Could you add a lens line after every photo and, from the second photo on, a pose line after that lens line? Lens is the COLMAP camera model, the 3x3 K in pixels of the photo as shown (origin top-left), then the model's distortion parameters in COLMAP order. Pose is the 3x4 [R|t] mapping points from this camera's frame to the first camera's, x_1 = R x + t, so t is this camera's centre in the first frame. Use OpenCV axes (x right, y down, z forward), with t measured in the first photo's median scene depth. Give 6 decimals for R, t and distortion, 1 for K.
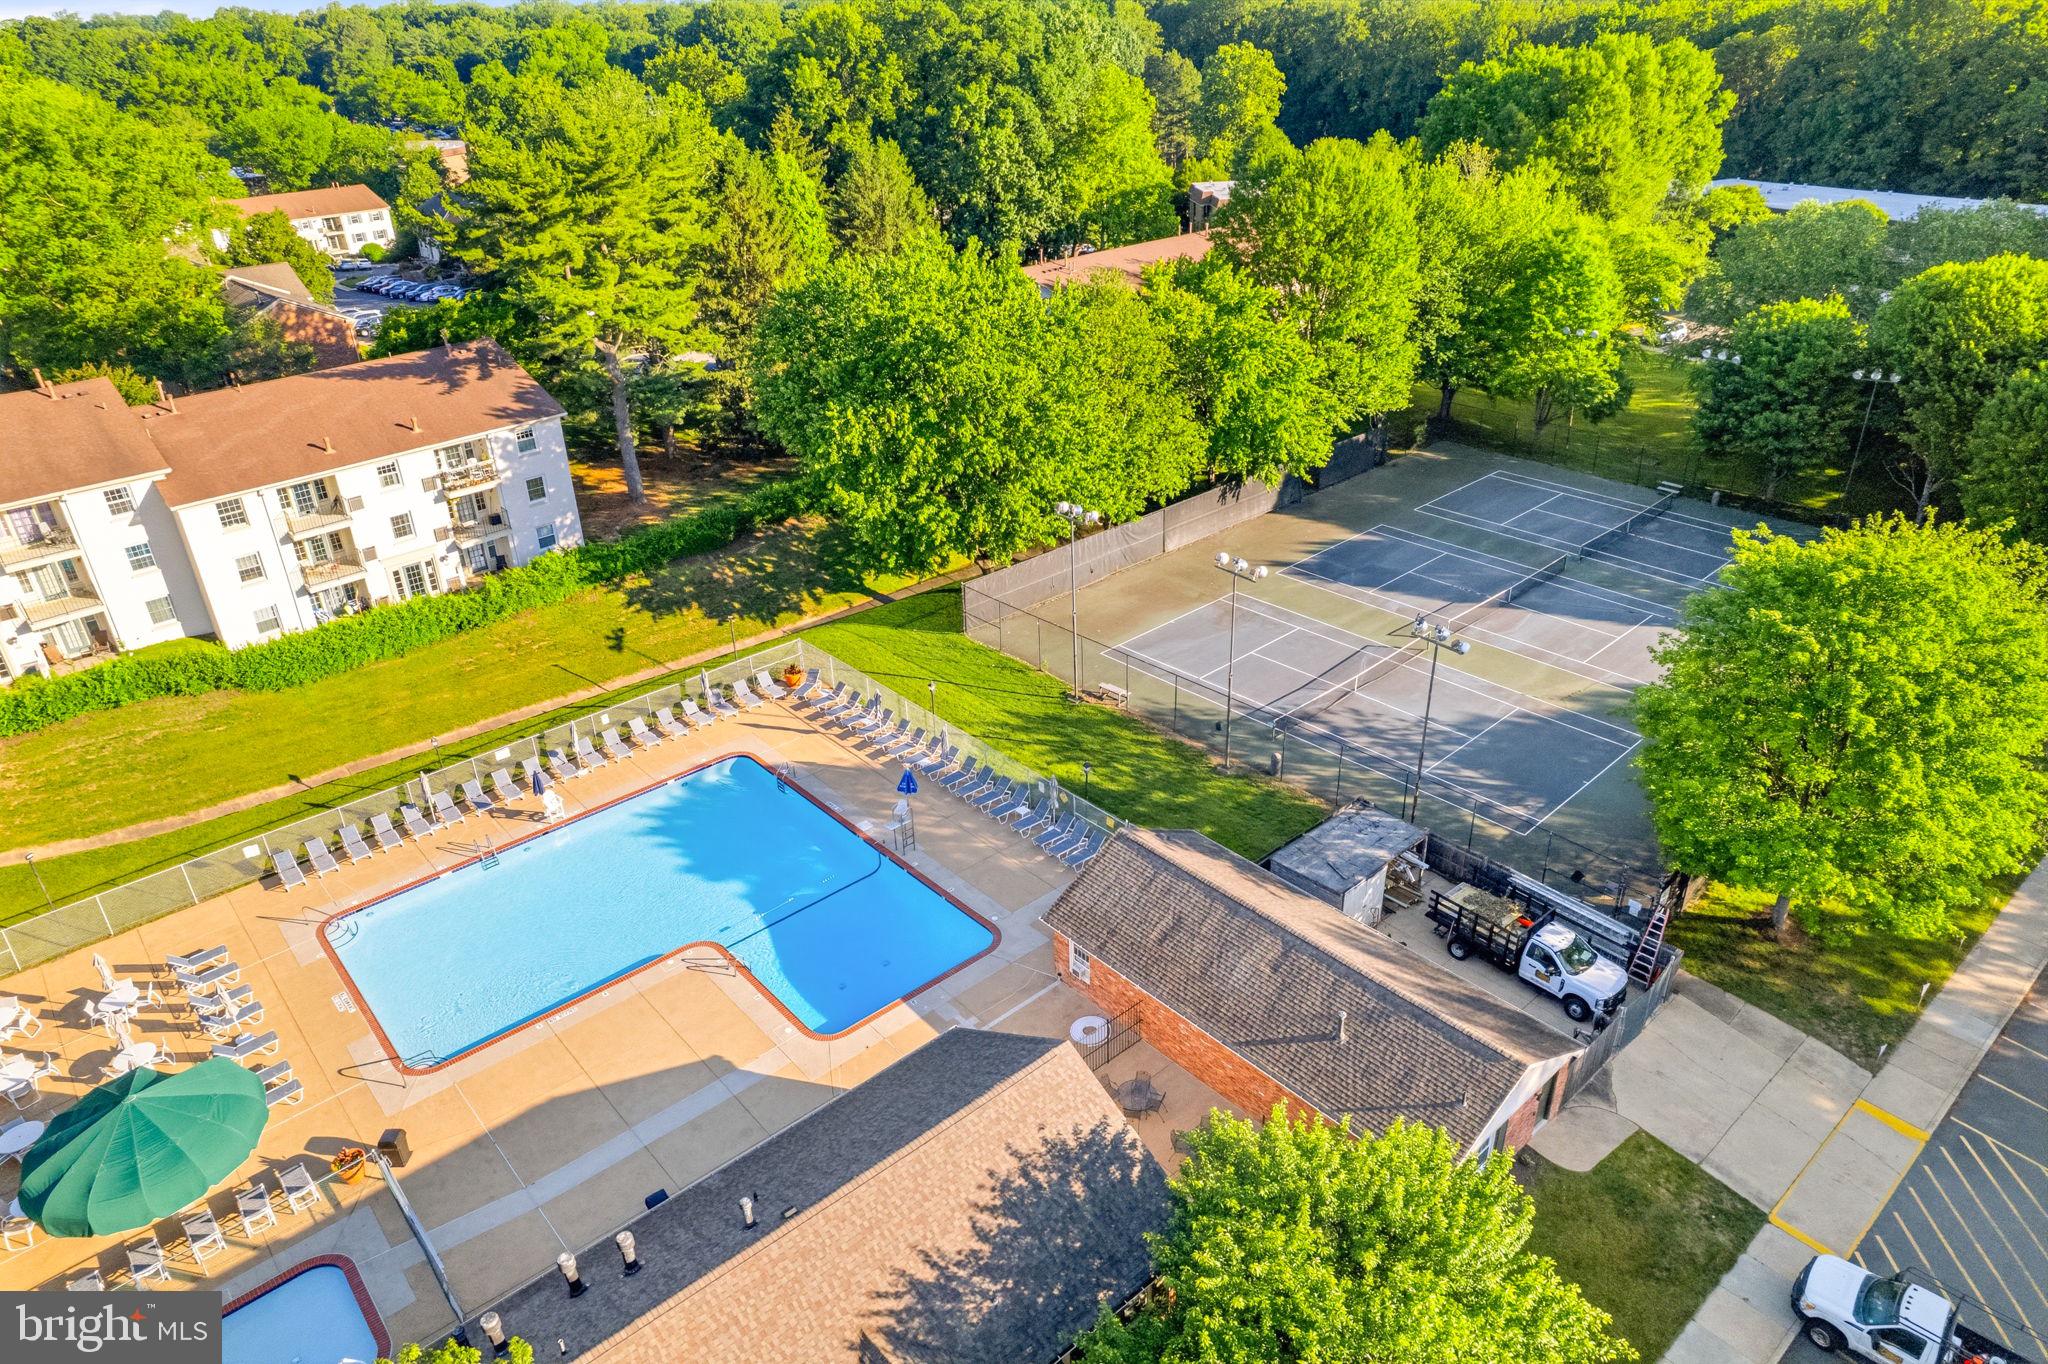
lens RADIAL K [[1315.4, 0, 1028.3], [0, 1315.4, 674.6], [0, 0, 1]] dist [-0.083228, 0.067802]
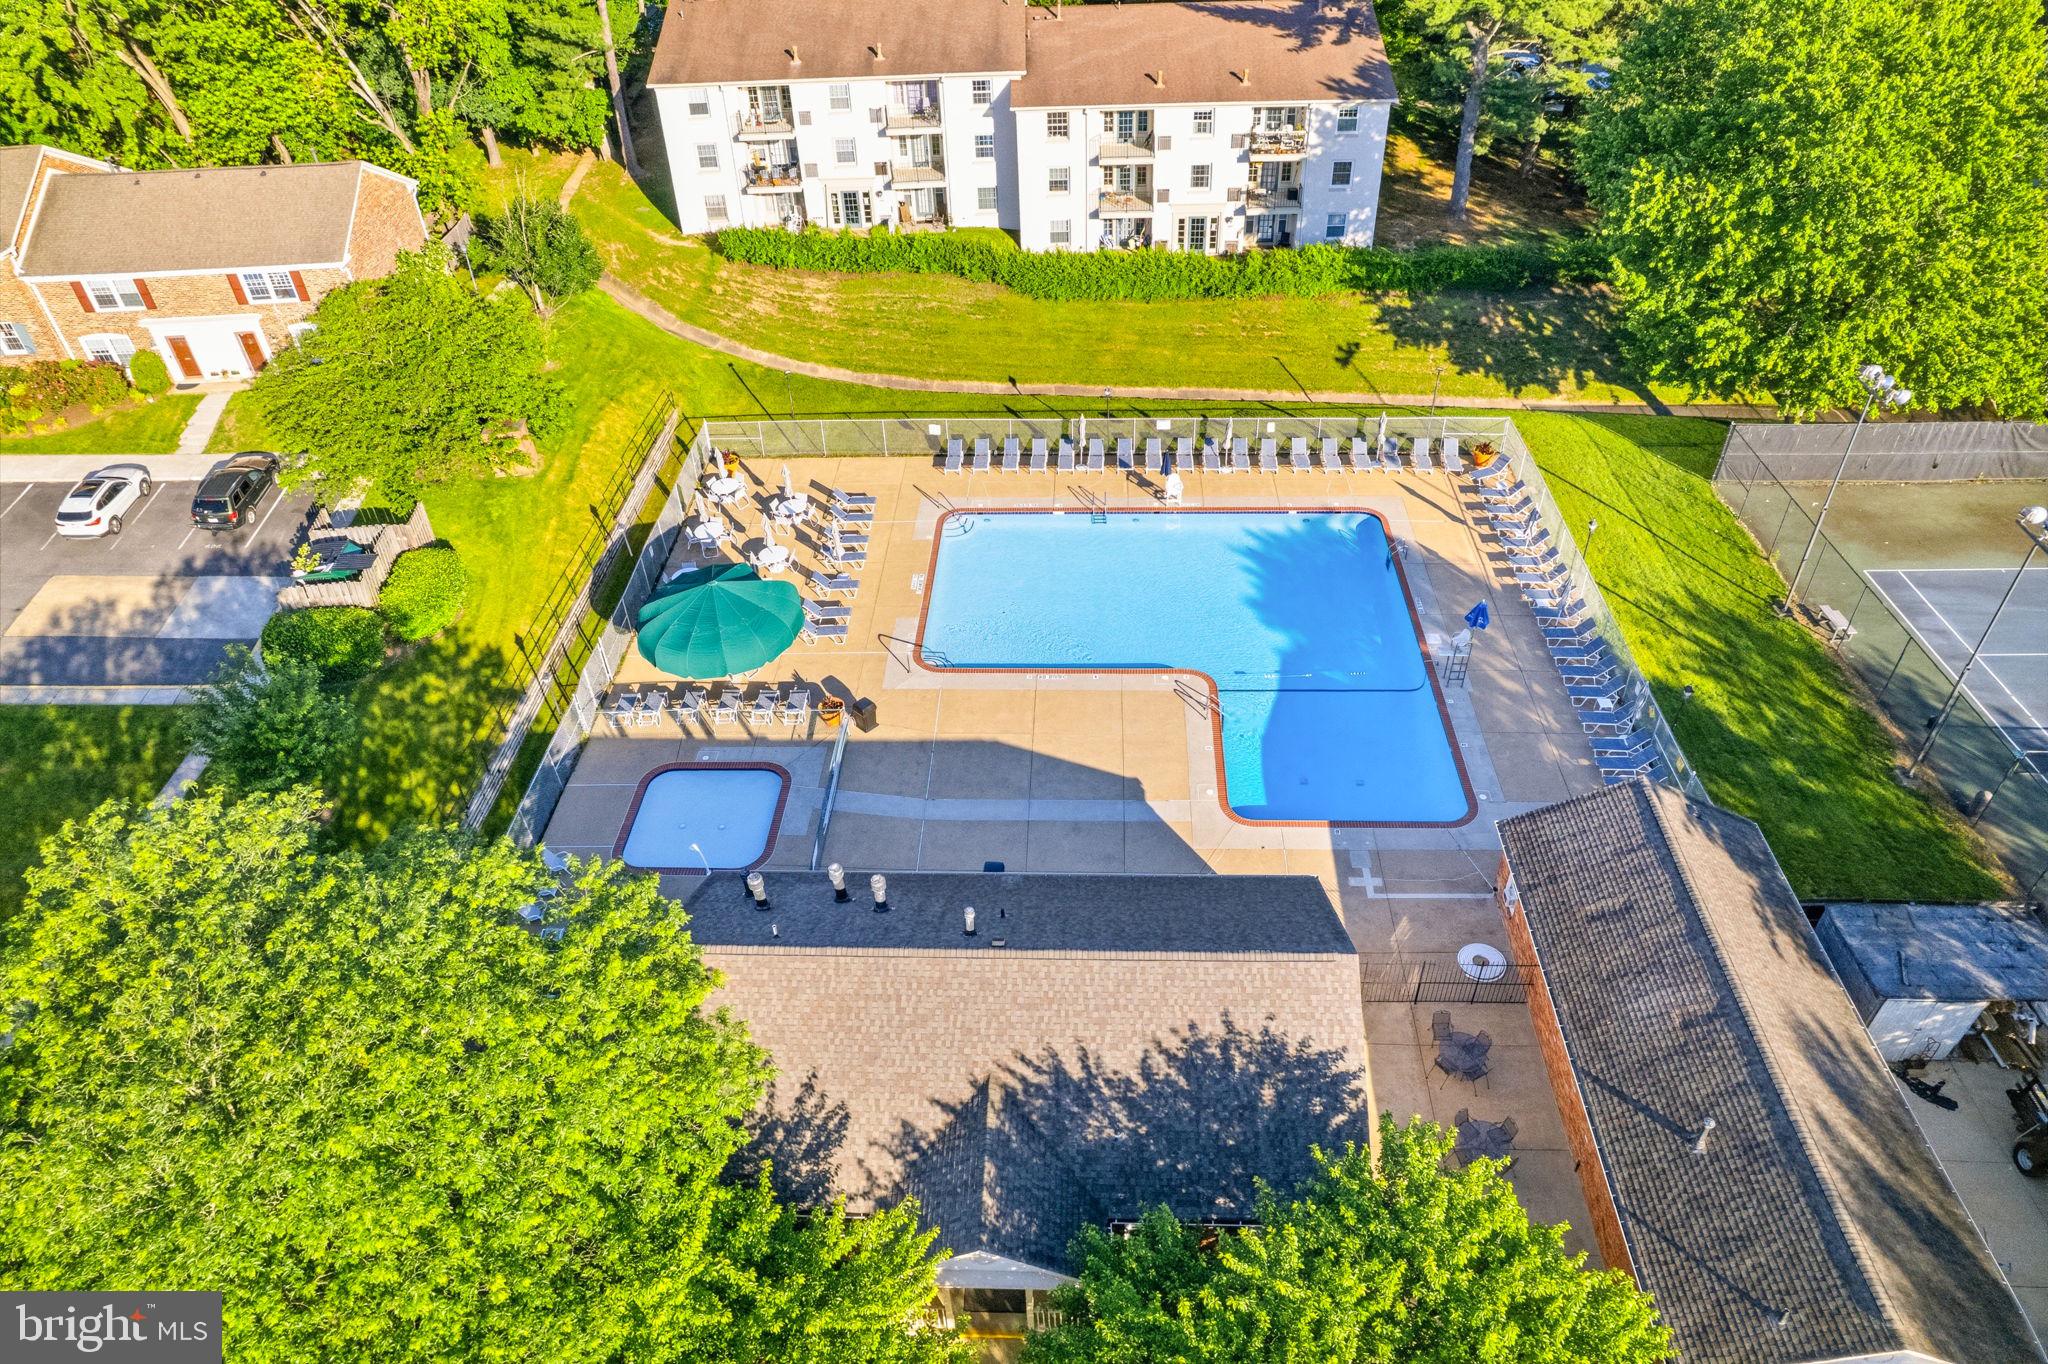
lens RADIAL K [[1315.4, 0, 1028.3], [0, 1315.4, 674.6], [0, 0, 1]] dist [-0.083228, 0.067802]
pose [[0.722576, 0.443300, -0.530443, 0.139435], [-0.311473, 0.893795, 0.322668, -0.057024], [0.617146, -0.067933, 0.783911, 0.102889]]
